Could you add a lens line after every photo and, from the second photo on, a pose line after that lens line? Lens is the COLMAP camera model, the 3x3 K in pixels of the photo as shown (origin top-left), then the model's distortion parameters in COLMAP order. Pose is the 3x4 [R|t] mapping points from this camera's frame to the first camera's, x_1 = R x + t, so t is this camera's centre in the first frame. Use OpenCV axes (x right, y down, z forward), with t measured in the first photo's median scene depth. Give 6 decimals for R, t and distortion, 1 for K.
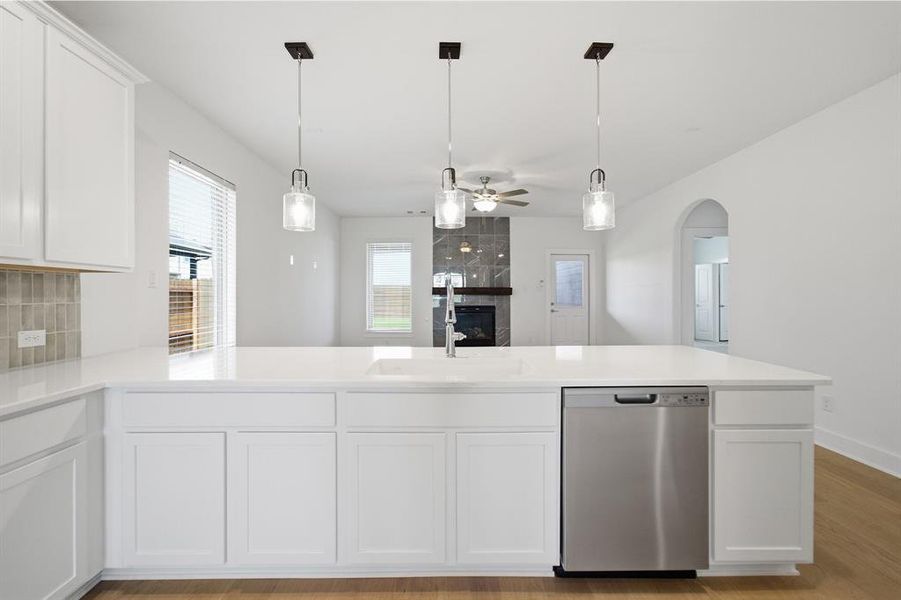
lens RADIAL K [[394.7, 0, 440.7], [0, 394.7, 296.5], [0, 0, 1]] dist [-0.000003, 0.000738]
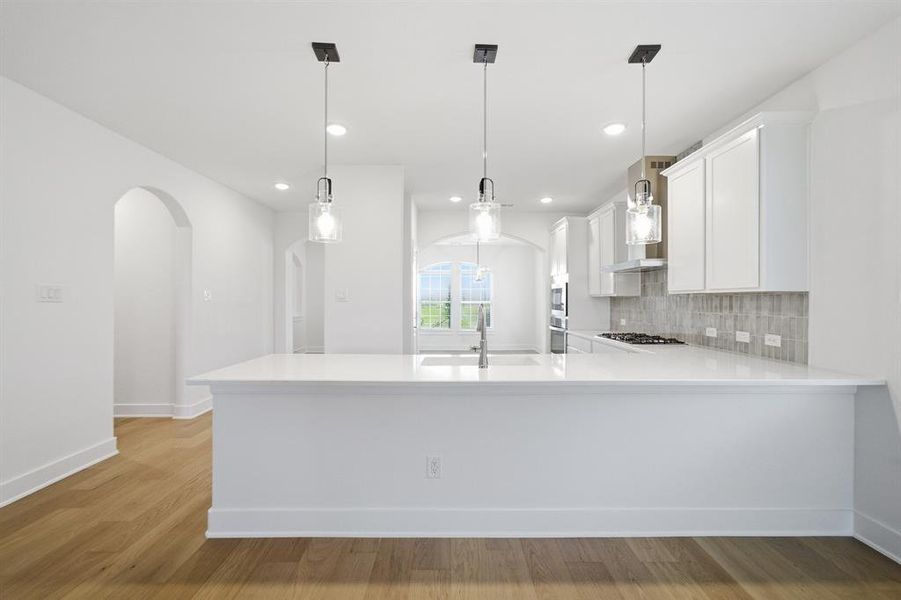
lens RADIAL K [[381.0, 0, 450.7], [0, 381.0, 299.4], [0, 0, 1]] dist [-0.017241, 0.000035]
pose [[-0.999986, -0.003633, -0.003741, 0.123712], [-0.003645, 0.999988, 0.003189, -0.037148], [0.003730, 0.003203, -0.999988, 2.090009]]
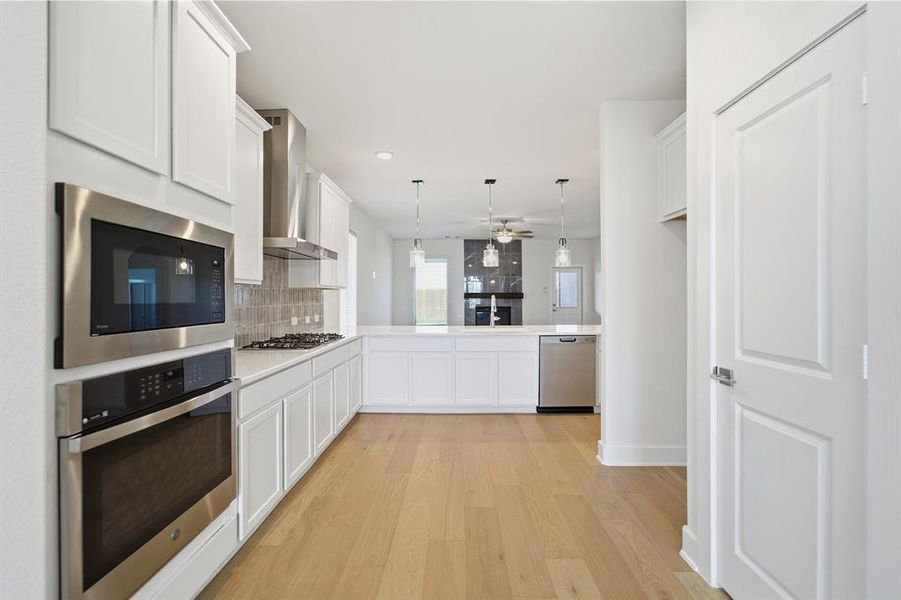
lens RADIAL K [[381.0, 0, 453.4], [0, 381.0, 295.9], [0, 0, 1]] dist [-0.017241, 0.000035]
pose [[0.999964, -0.001137, -0.008421, -0.147055], [0.001074, 0.999971, -0.007558, -0.007593], [0.008430, 0.007549, 0.999936, -0.940773]]
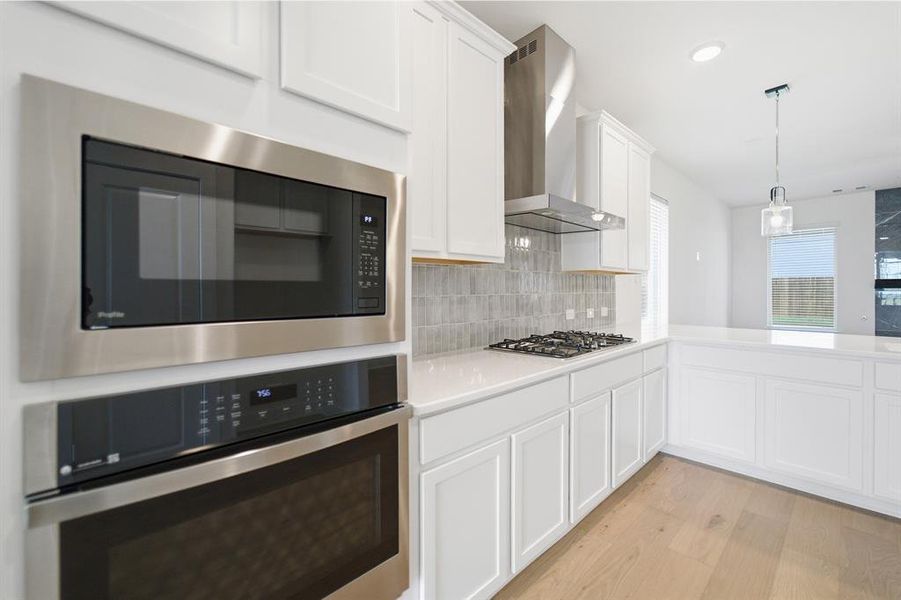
lens RADIAL K [[394.7, 0, 446.8], [0, 394.7, 291.5], [0, 0, 1]] dist [-0.000003, 0.000738]
pose [[0.701204, 0.008744, -0.712907, -0.187255], [-0.005611, 0.999962, 0.006745, 0.003251], [0.712938, -0.000730, 0.701227, -0.591384]]
